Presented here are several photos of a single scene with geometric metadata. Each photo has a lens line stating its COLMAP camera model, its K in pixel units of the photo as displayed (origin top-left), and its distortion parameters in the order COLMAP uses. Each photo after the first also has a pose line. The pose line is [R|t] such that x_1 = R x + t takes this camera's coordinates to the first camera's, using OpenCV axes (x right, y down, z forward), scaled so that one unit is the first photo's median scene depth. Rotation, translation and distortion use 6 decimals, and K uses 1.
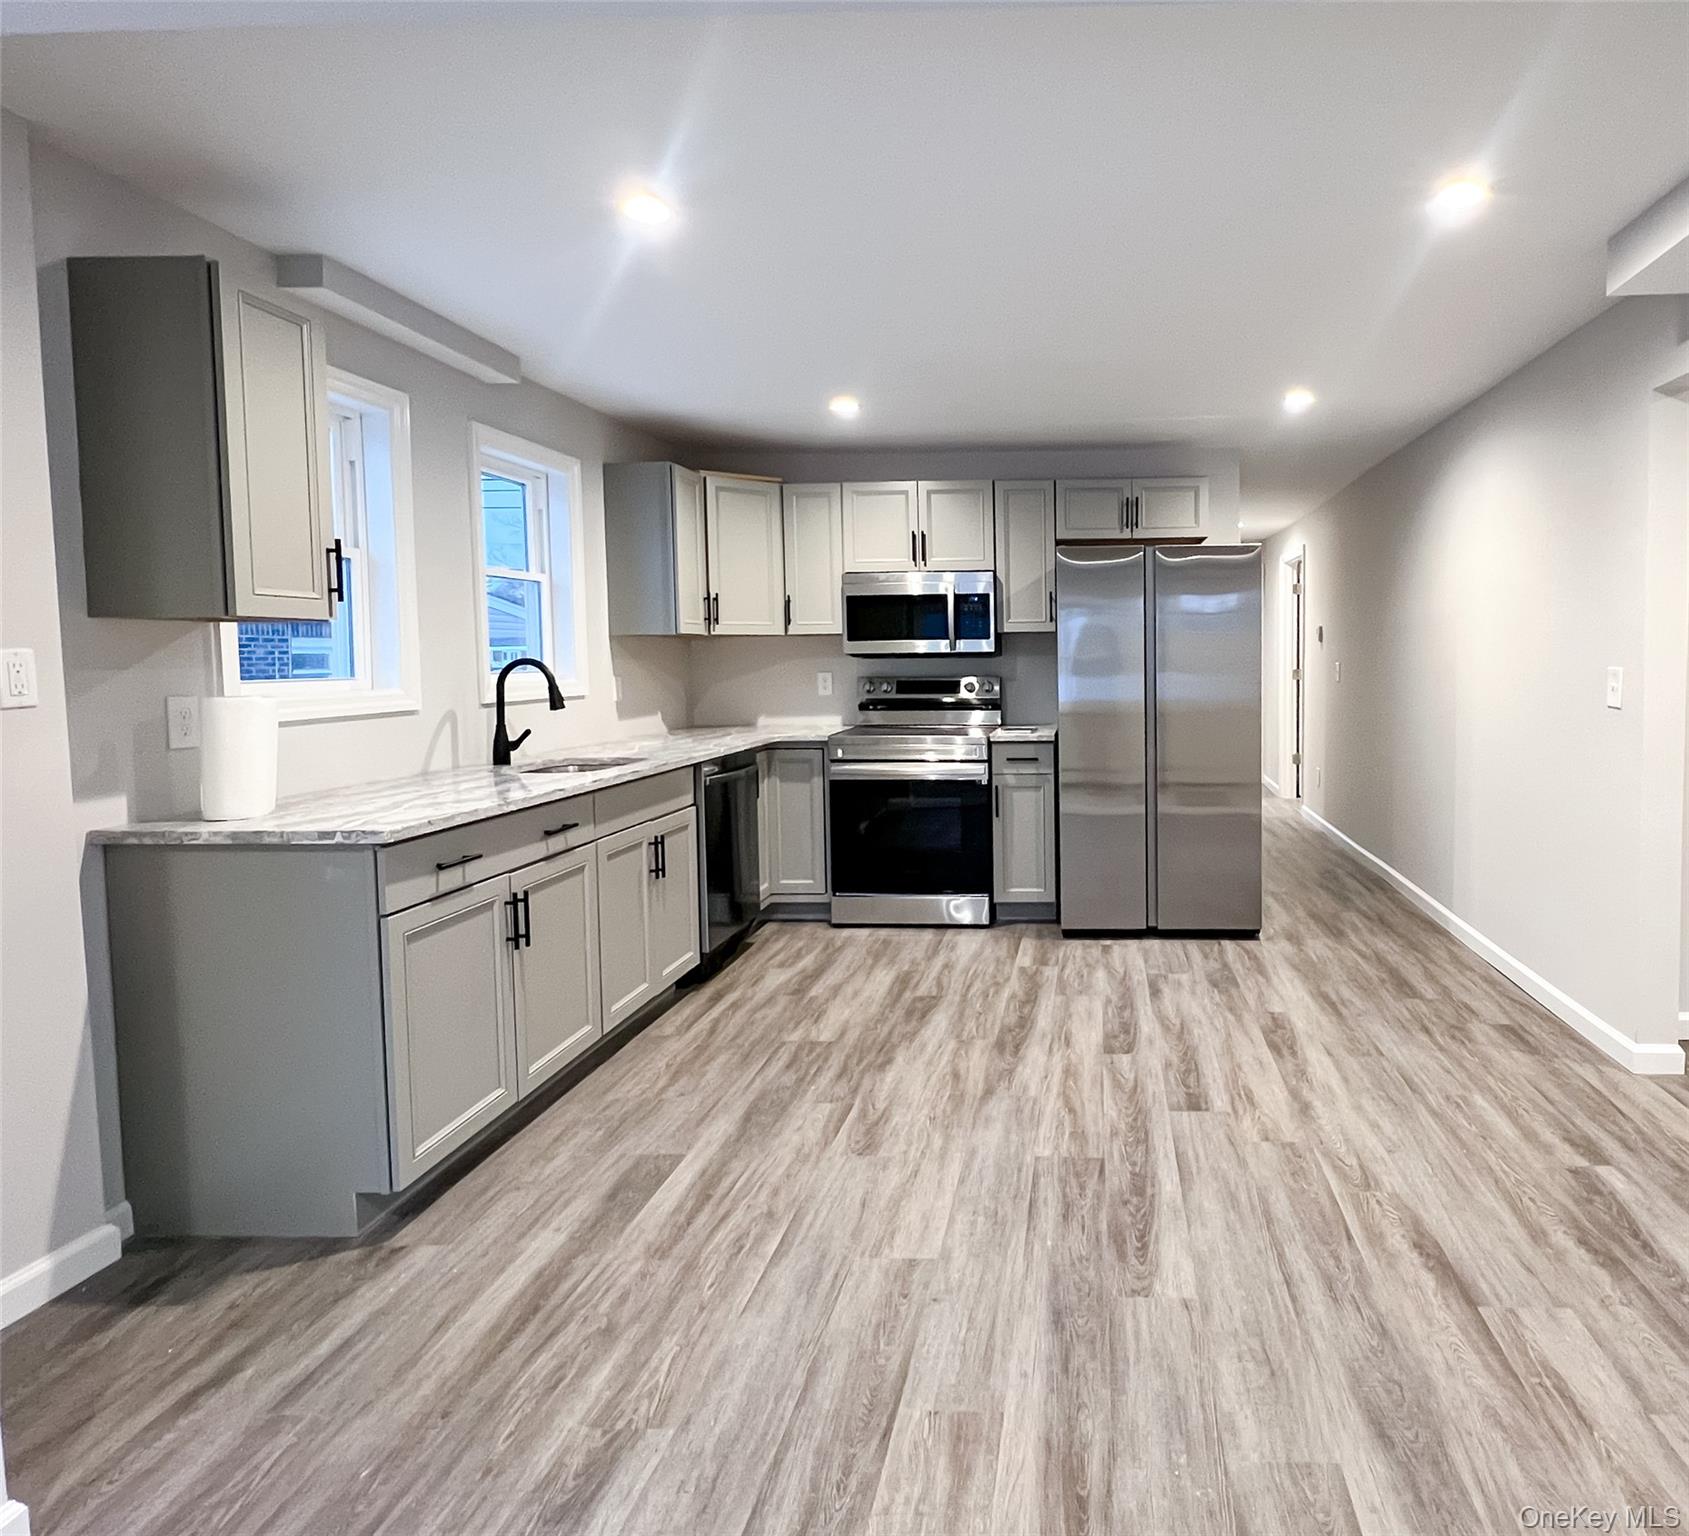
lens RADIAL K [[1183.3, 0, 844.5], [0, 1183.3, 768.0], [0, 0, 1]] dist [-0.003092, -0.002583]
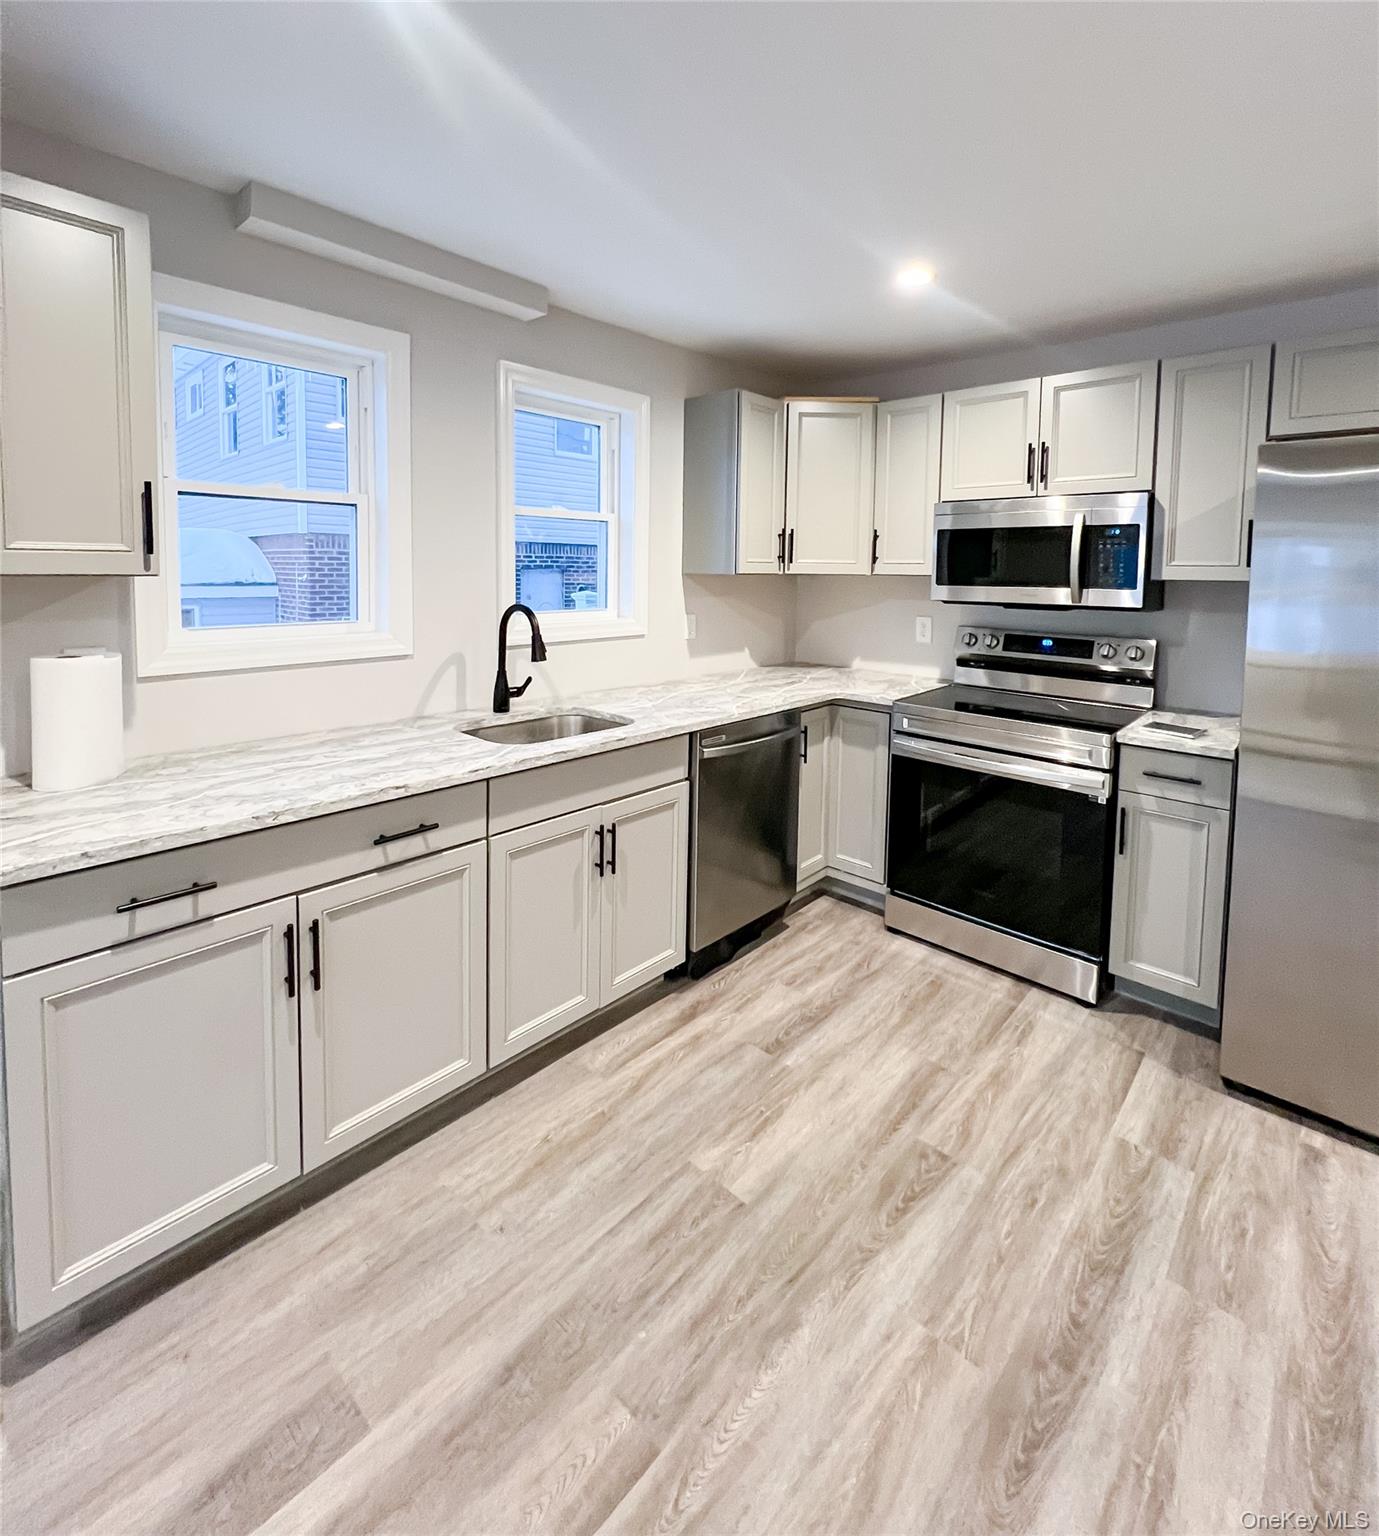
lens RADIAL K [[694.5, 0, 686.5], [0, 694.5, 631.9], [0, 0, 1]] dist [0.001043, -0.000790]
pose [[0.843866, 0.062849, -0.532860, 0.123929], [-0.058885, 0.997965, 0.024453, -0.081277], [0.533313, 0.010743, 0.845850, 0.531831]]
